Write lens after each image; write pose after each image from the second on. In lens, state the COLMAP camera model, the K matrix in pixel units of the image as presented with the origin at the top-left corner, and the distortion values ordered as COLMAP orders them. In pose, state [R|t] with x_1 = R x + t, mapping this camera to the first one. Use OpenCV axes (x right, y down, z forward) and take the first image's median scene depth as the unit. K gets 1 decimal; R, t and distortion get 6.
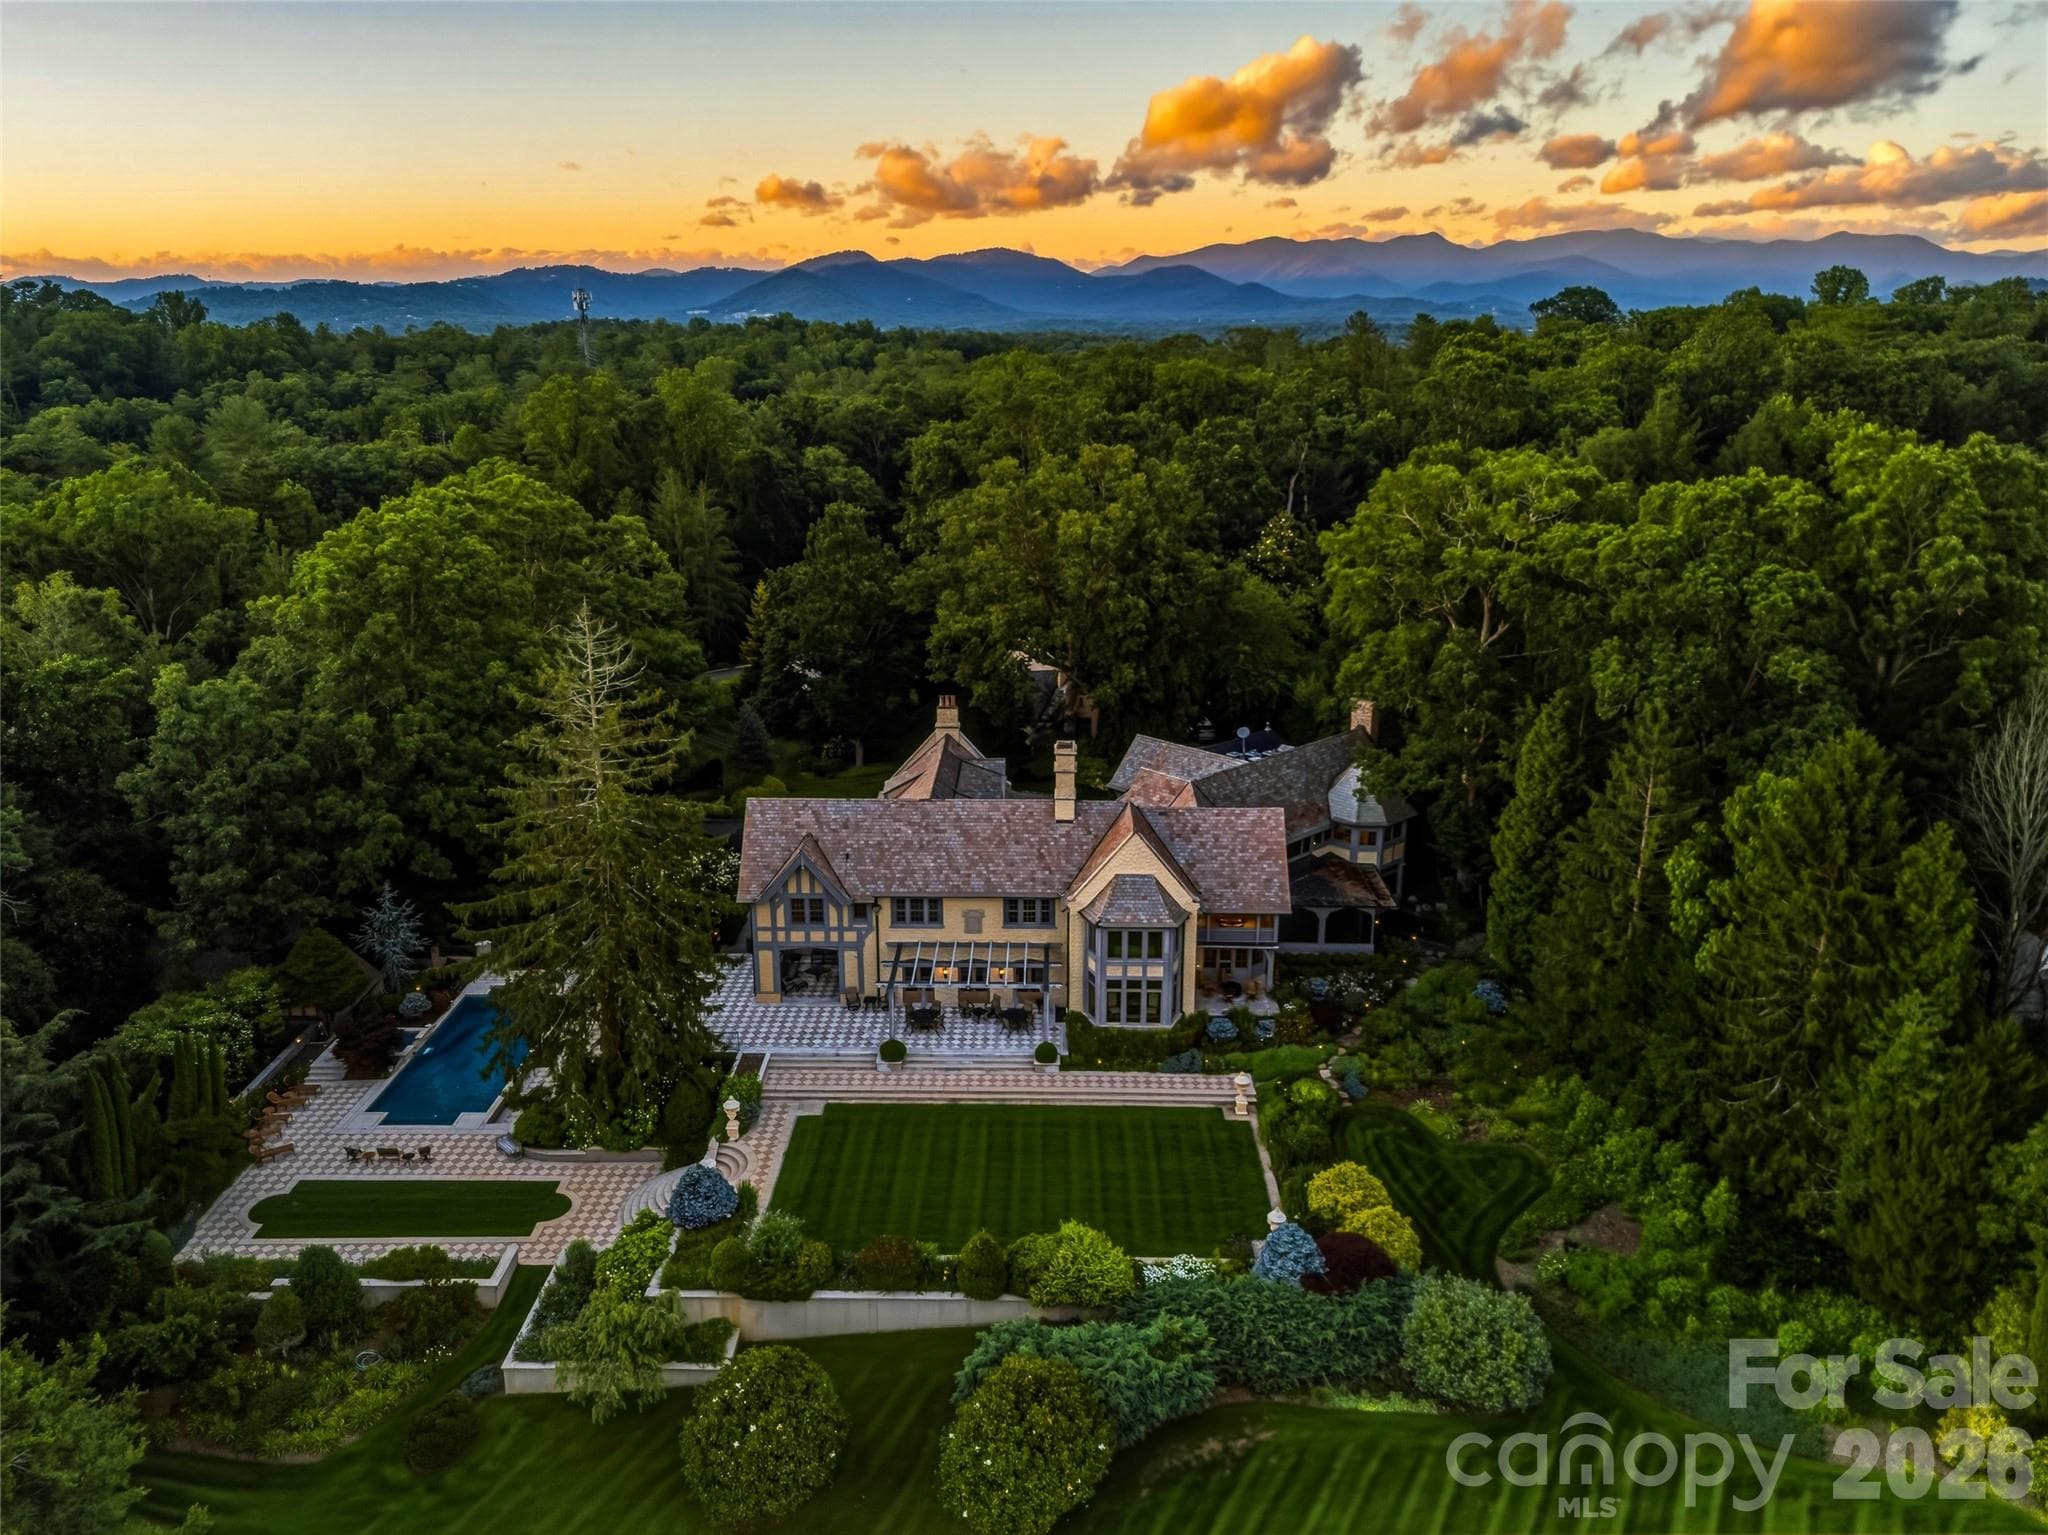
lens RADIAL K [[1503.2, 0, 1024.0], [0, 1503.2, 767.5], [0, 0, 1]] dist [0.161162, -0.360337]
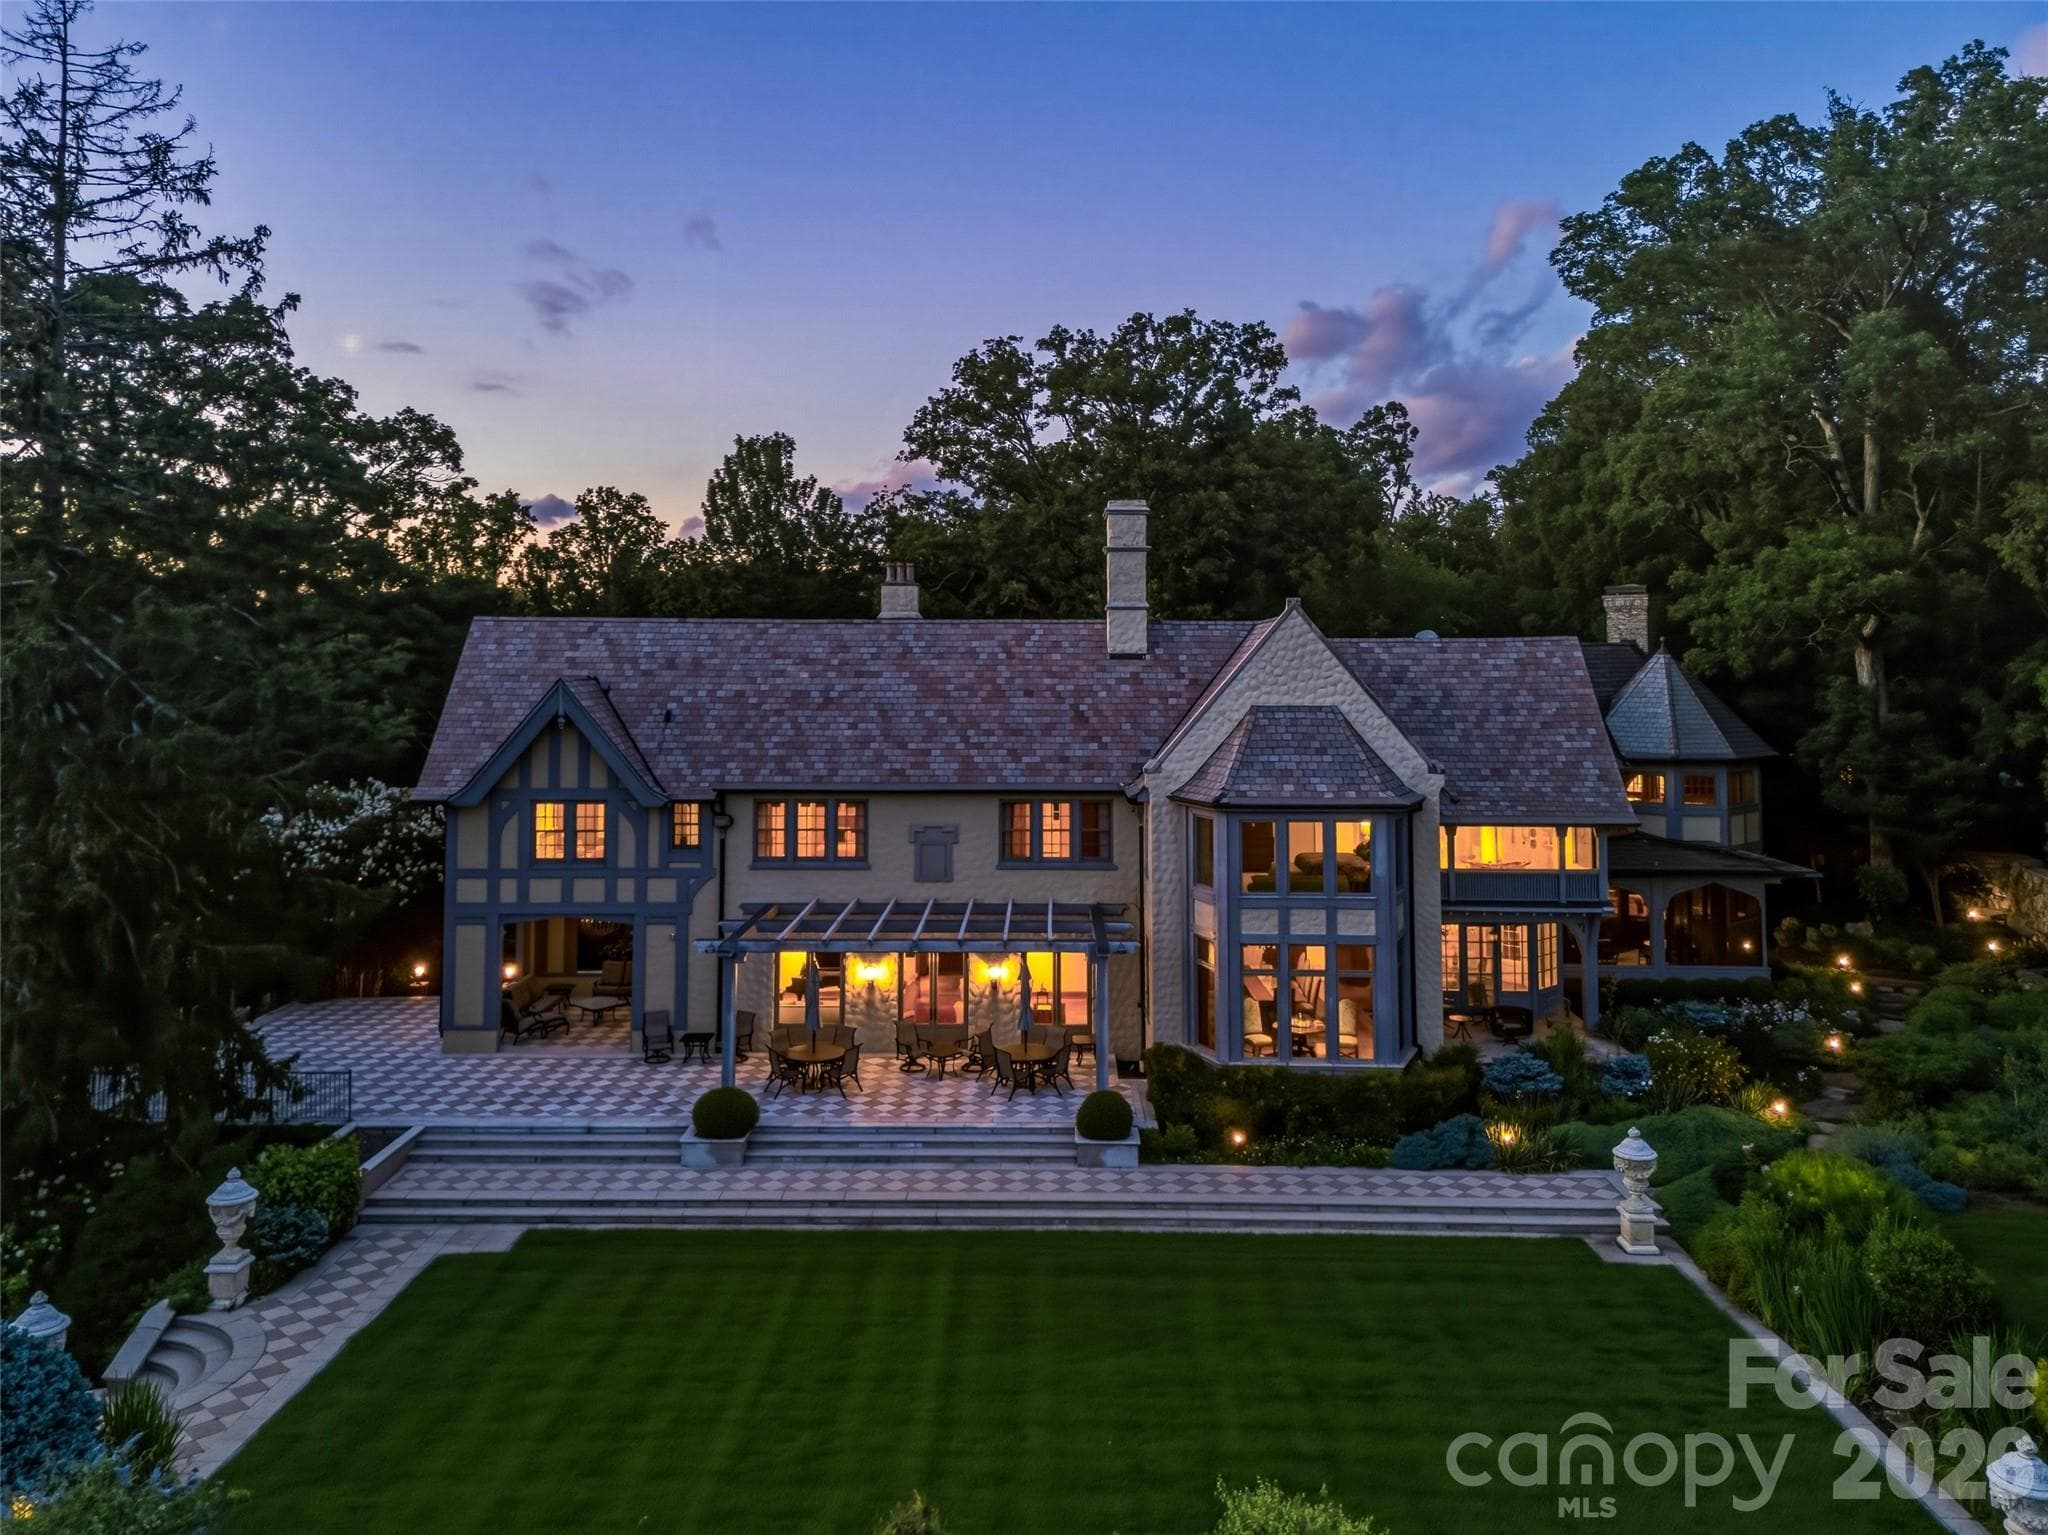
lens RADIAL K [[1425.8, 0, 1020.0], [0, 1425.8, 712.2], [0, 0, 1]] dist [0.066016, -0.035207]
pose [[0.999990, 0.001091, 0.004402, -0.009389], [0.000429, 0.943554, -0.331218, 0.205913], [-0.004515, 0.331217, 0.943544, 0.580163]]
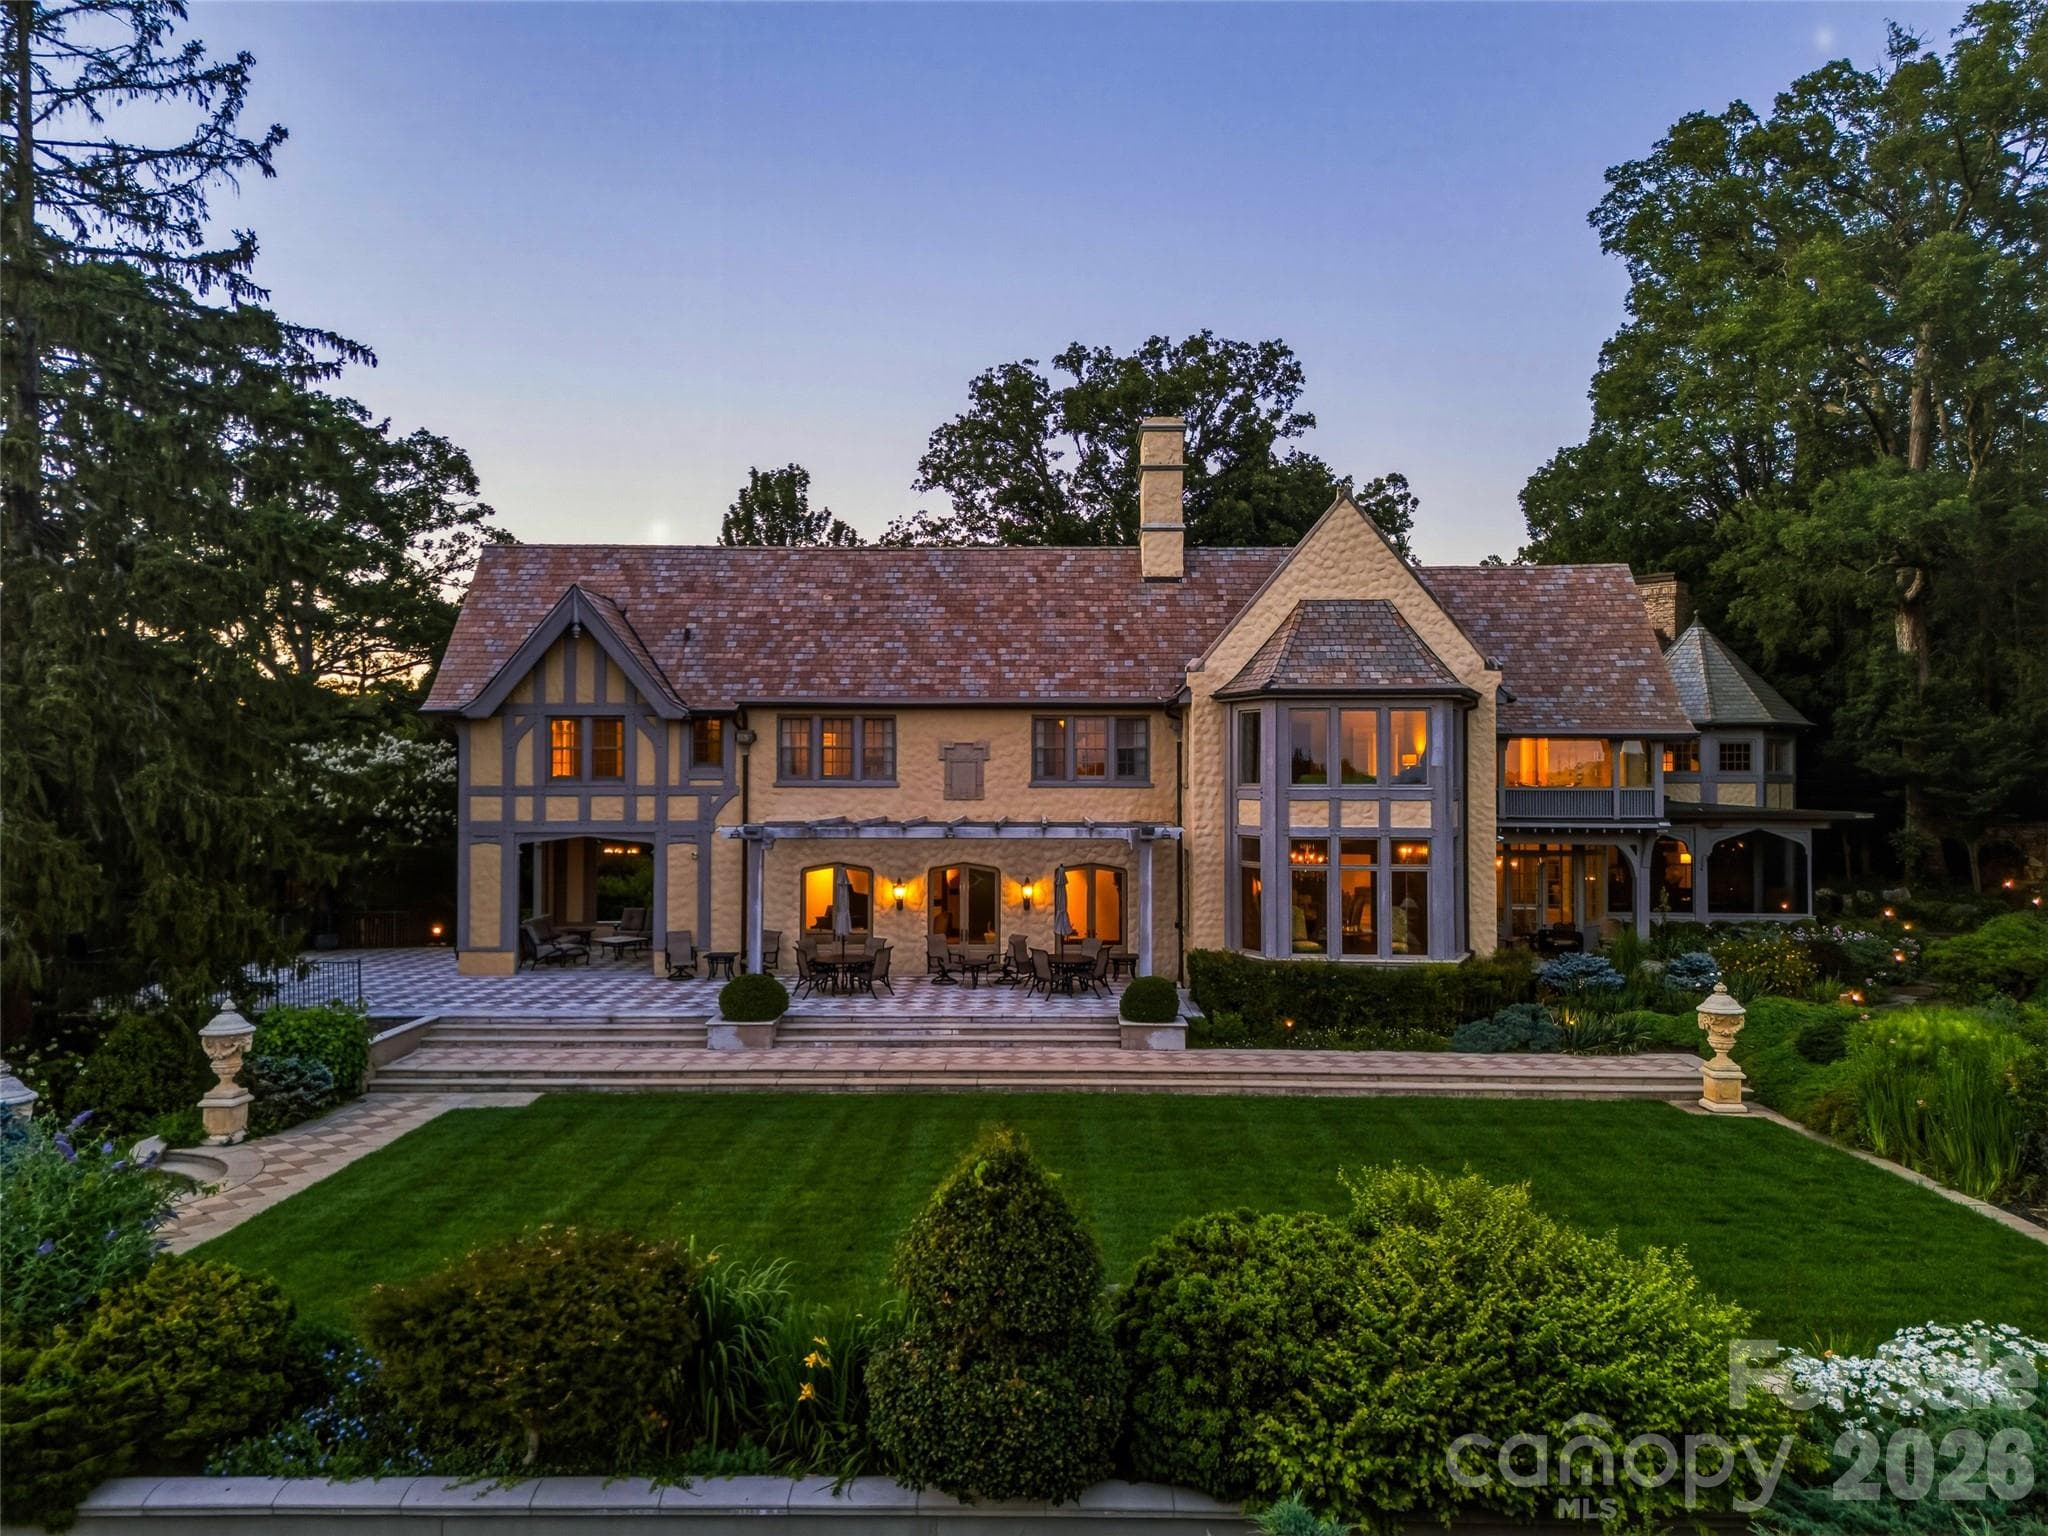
lens RADIAL K [[1343.0, 0, 1017.0], [0, 1343.0, 890.8], [0, 0, 1]] dist [0.059052, -0.017494]
pose [[0.999982, 0.001479, 0.005746, -0.020397], [0.000351, 0.952029, -0.306007, 0.256857], [-0.005922, 0.306004, 0.952012, 0.639261]]
